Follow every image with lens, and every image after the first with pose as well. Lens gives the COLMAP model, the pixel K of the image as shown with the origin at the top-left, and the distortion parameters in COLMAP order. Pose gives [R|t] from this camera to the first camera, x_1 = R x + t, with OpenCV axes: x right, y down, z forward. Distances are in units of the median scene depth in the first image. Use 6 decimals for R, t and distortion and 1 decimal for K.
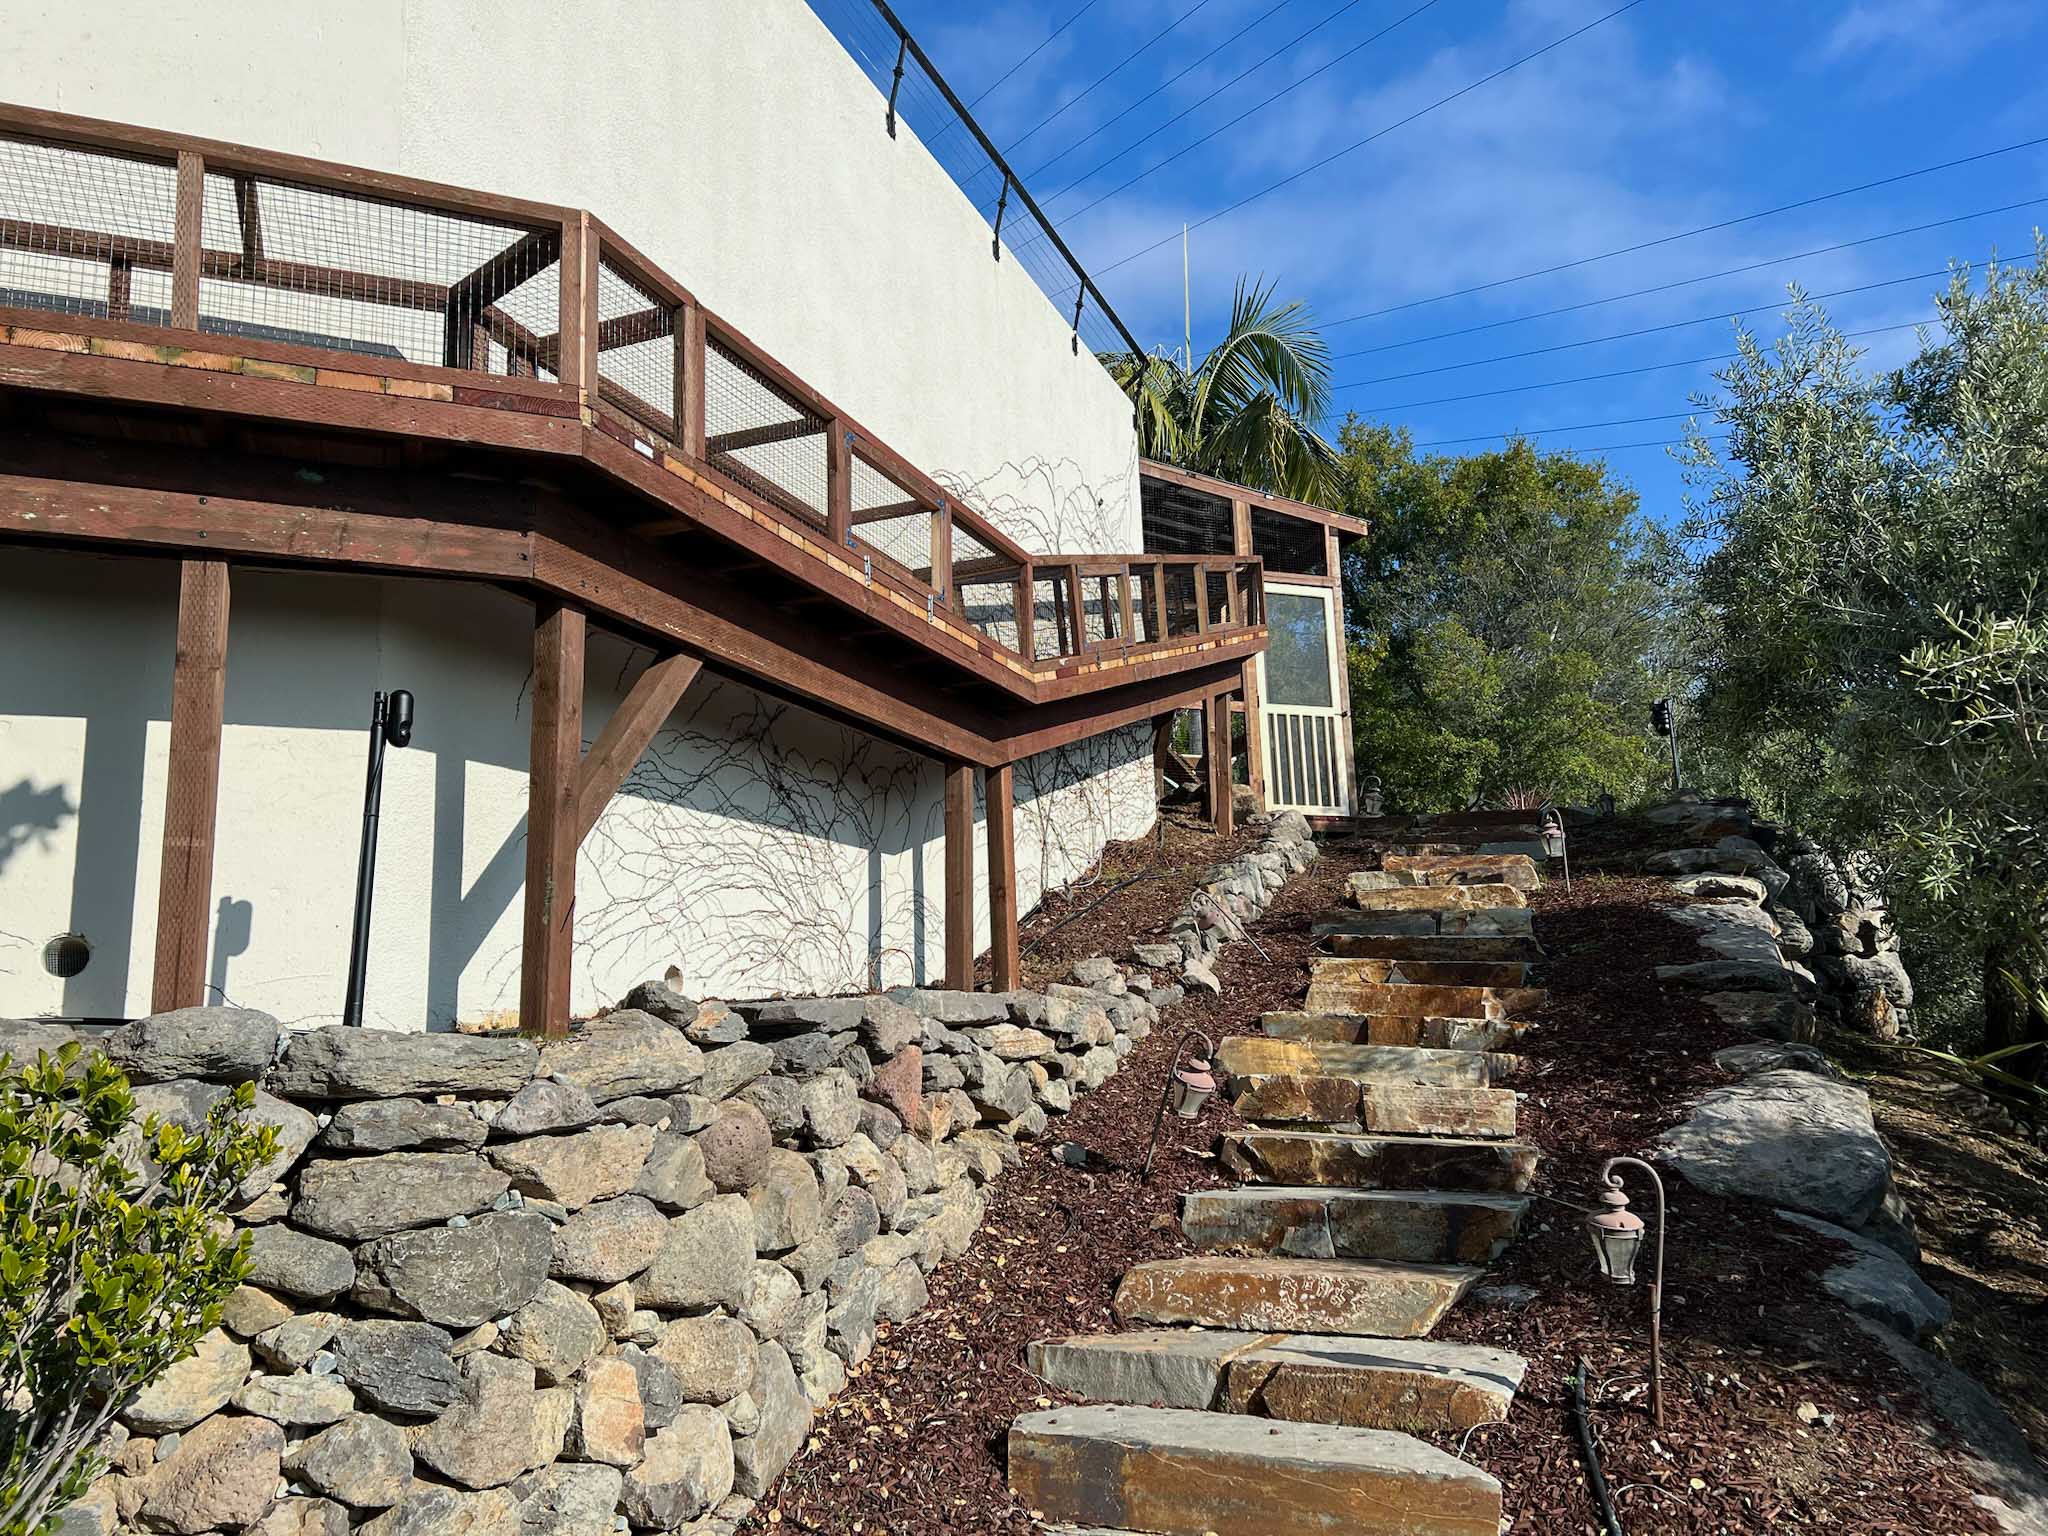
lens RADIAL K [[1480.8, 0, 1023.9], [0, 1480.8, 762.7], [0, 0, 1]] dist [0.008818, 0.000579]
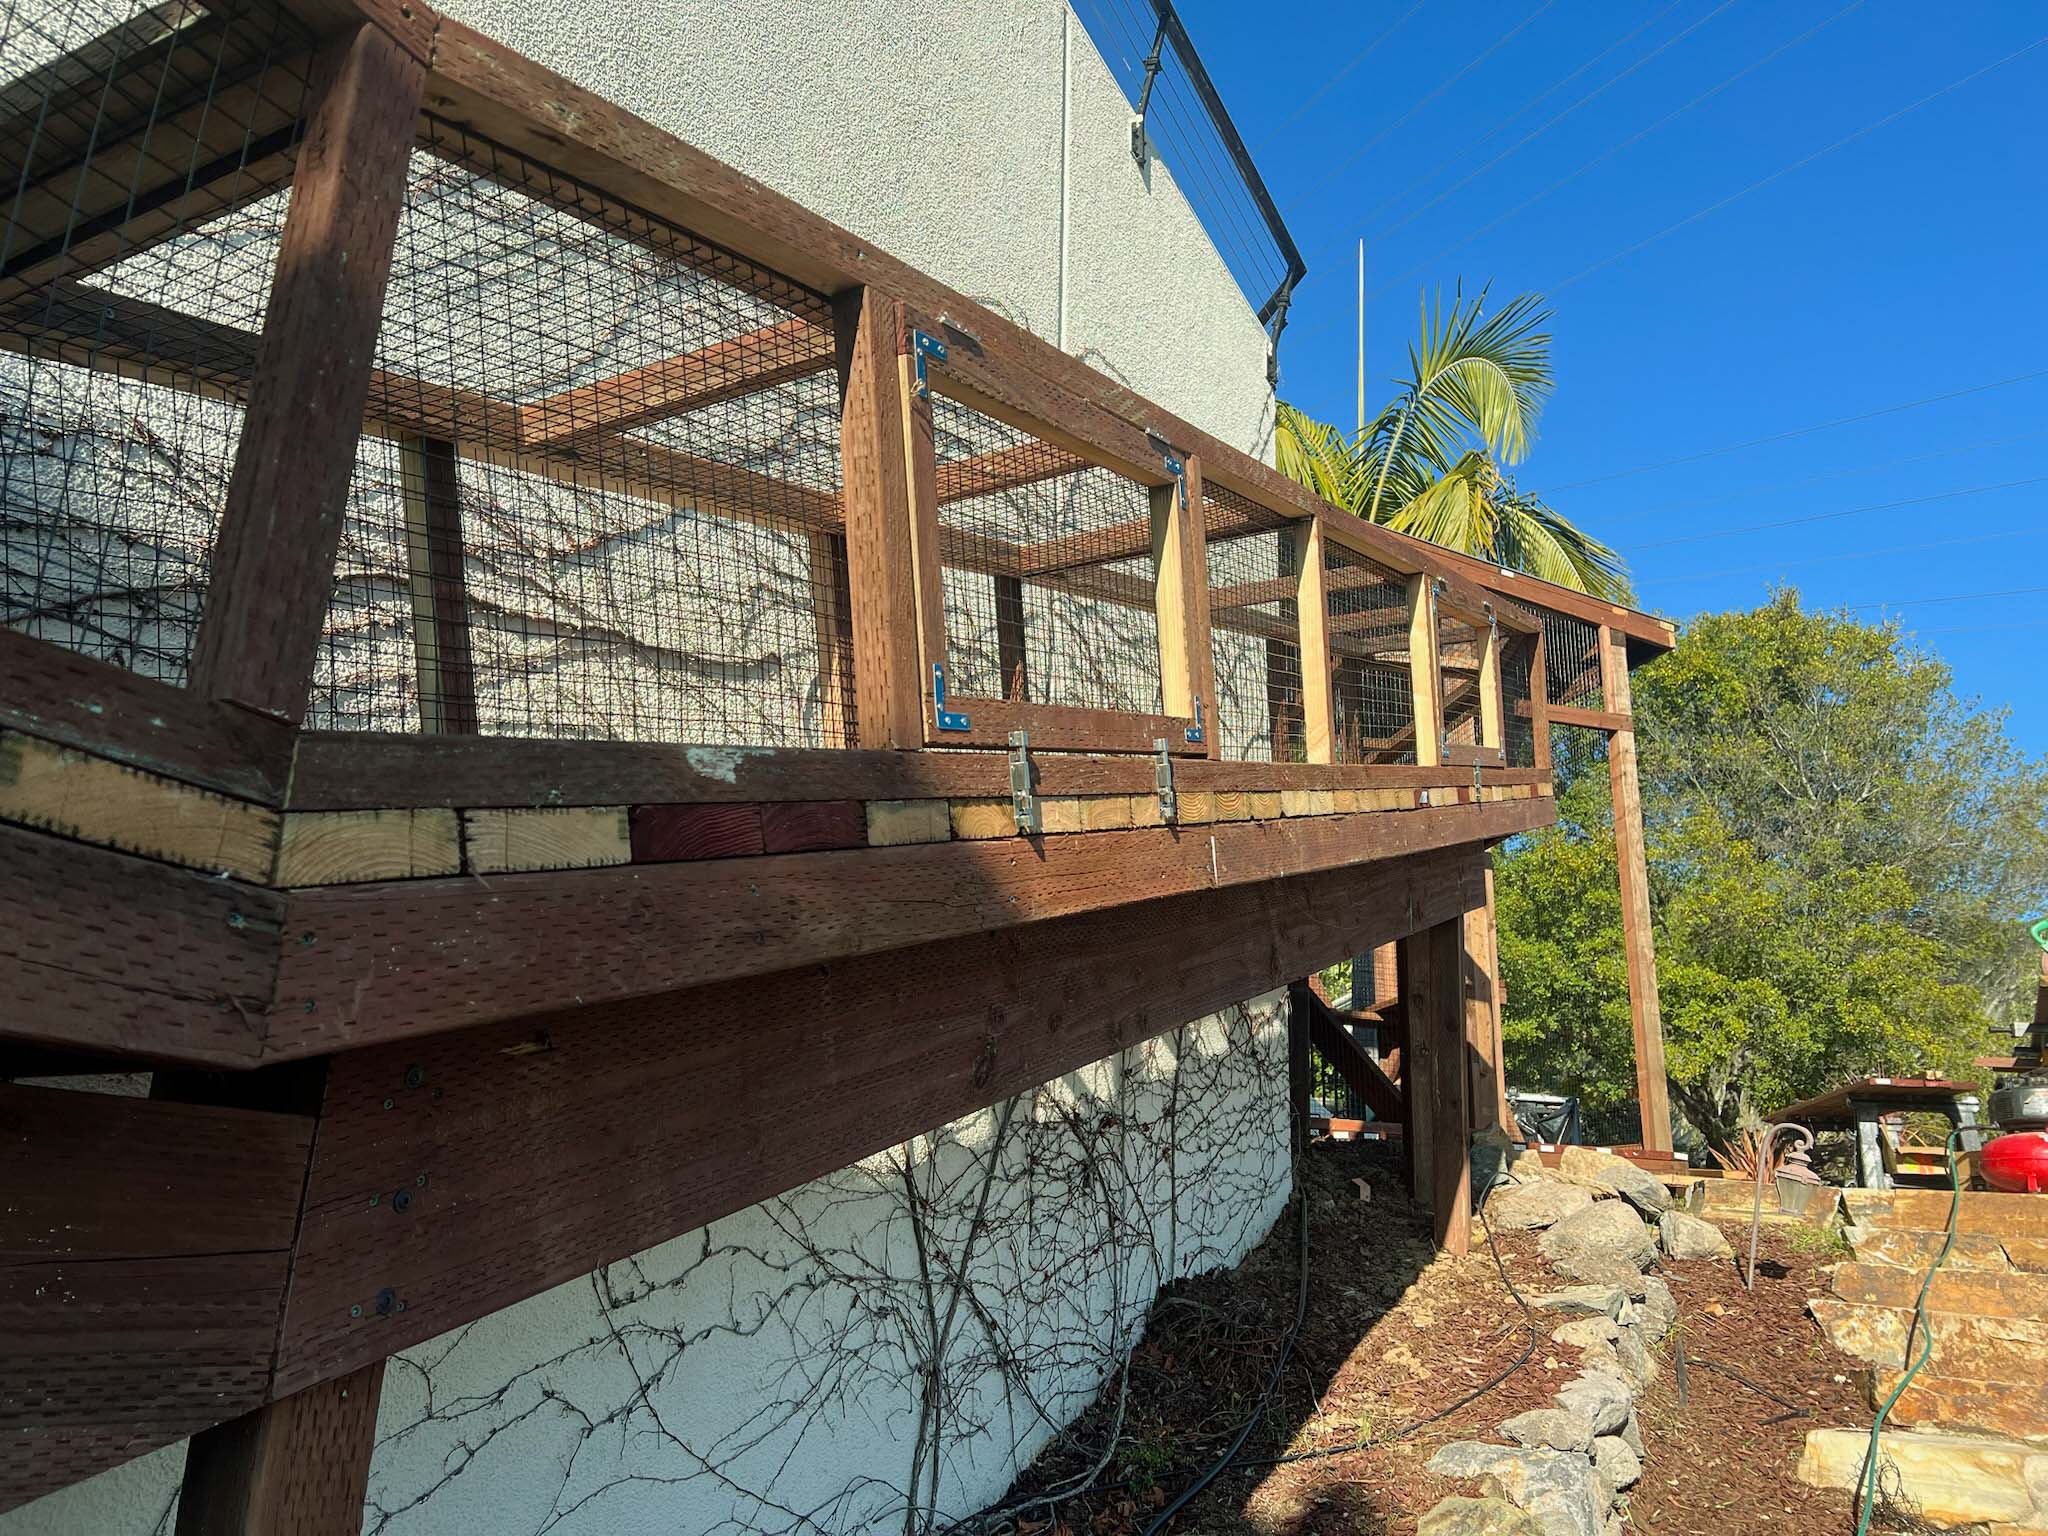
lens RADIAL K [[1480.8, 0, 1025.8], [0, 1480.8, 768.2], [0, 0, 1]] dist [0.008818, 0.000579]
pose [[0.994428, 0.036670, -0.098831, 0.094121], [-0.048908, 0.991026, -0.124400, -0.057294], [0.093383, 0.128540, 0.987298, 1.015197]]
